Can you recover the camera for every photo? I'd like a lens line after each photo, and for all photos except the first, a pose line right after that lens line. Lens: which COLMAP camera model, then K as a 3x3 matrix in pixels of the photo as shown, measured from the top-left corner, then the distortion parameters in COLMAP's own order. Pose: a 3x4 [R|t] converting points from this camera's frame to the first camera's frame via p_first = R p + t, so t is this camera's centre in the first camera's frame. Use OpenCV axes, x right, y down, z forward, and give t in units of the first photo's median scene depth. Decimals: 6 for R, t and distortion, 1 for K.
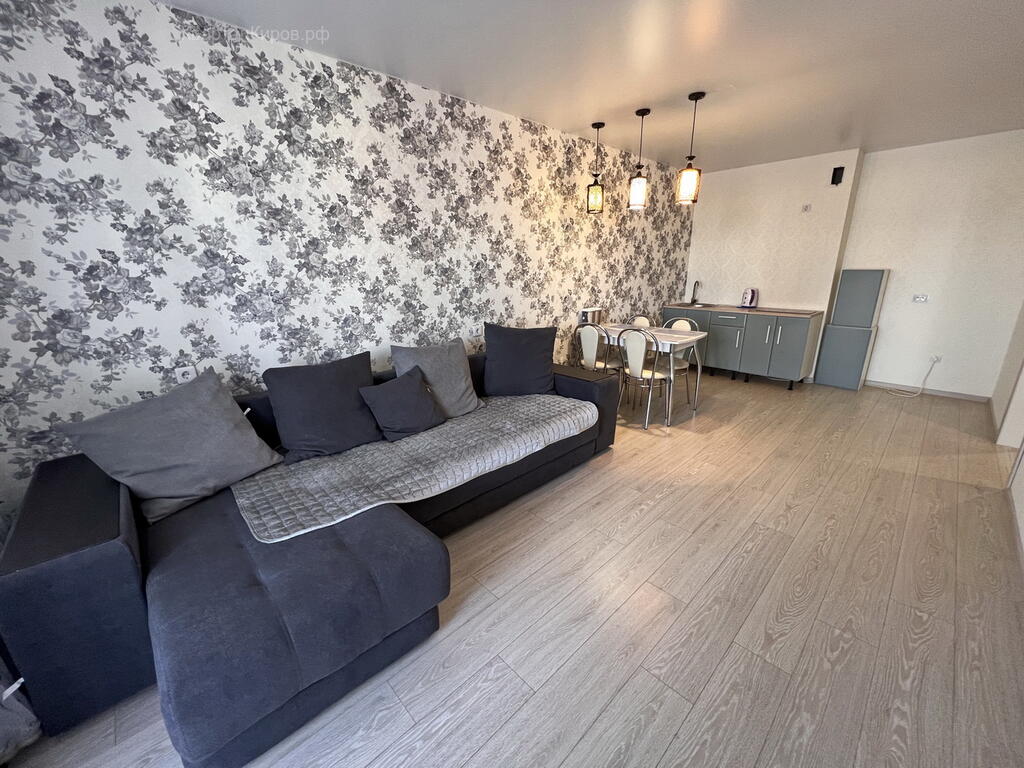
lens RADIAL K [[409.1, 0, 511.4], [0, 409.1, 385.3], [0, 0, 1]] dist [0.001197, -0.000294]
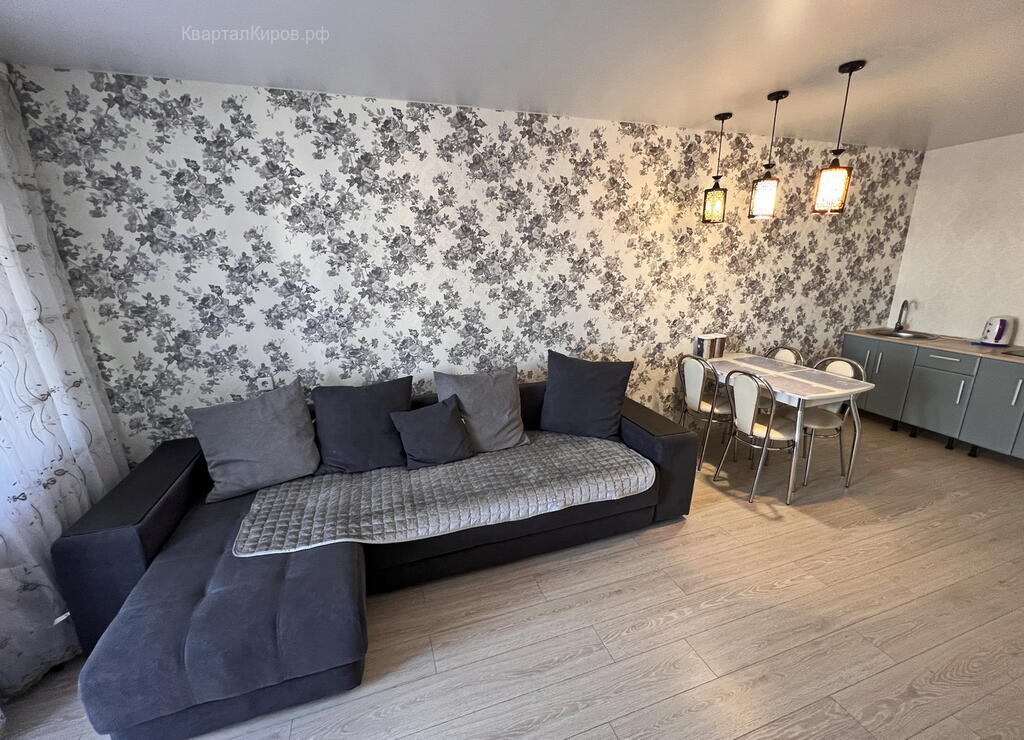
lens RADIAL K [[427.3, 0, 513.9], [0, 427.3, 371.8], [0, 0, 1]] dist [0.000104, 0.000228]
pose [[0.909967, 0.110891, -0.399579, 0.311460], [-0.115512, 0.993226, 0.012583, -0.134651], [0.398268, 0.034706, 0.916612, 0.112270]]
